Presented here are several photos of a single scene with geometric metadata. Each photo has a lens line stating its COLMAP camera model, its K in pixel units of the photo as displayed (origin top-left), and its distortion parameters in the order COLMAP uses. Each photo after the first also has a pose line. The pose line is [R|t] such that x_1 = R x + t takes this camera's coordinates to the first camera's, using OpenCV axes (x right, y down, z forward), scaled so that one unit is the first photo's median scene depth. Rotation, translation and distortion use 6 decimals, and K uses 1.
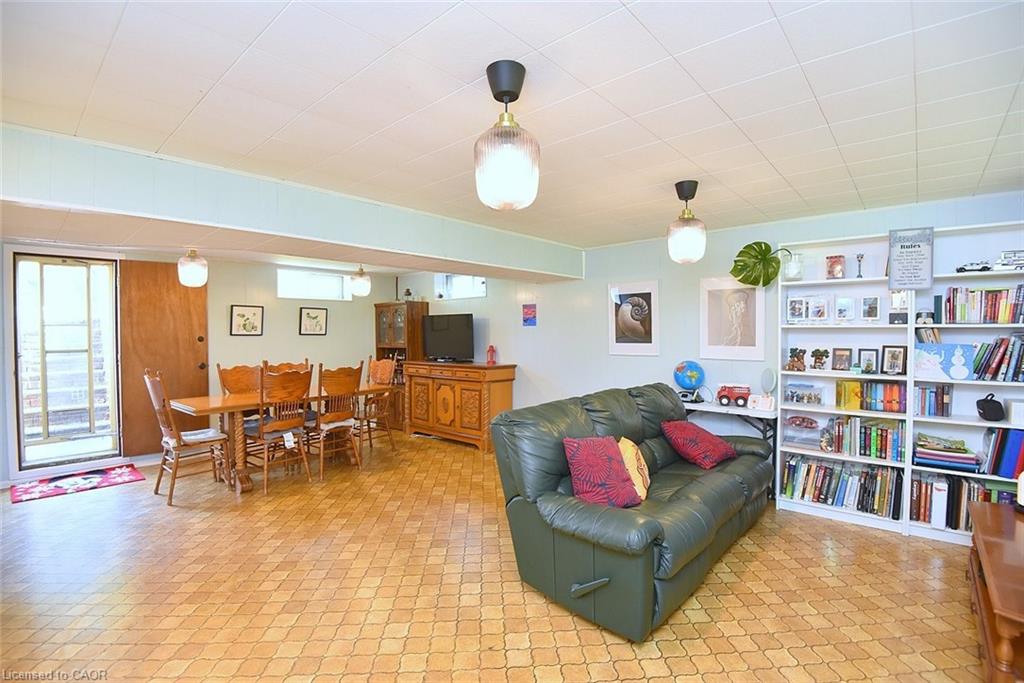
lens RADIAL K [[475.8, 0, 510.3], [0, 475.8, 343.0], [0, 0, 1]] dist [-0.039295, -0.002270]
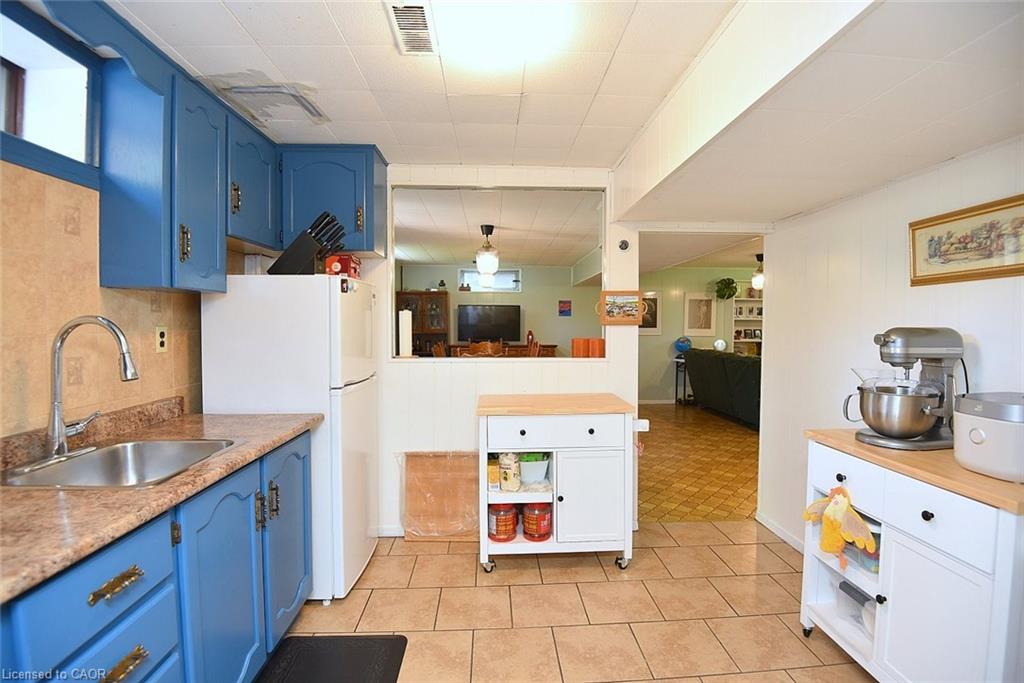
lens RADIAL K [[475.8, 0, 516.1], [0, 475.8, 335.8], [0, 0, 1]] dist [-0.039295, -0.002270]
pose [[0.709821, -0.006101, 0.704355, -1.045363], [0.008408, 0.999965, 0.000188, 0.019828], [-0.704332, 0.005789, 0.709848, 0.119839]]
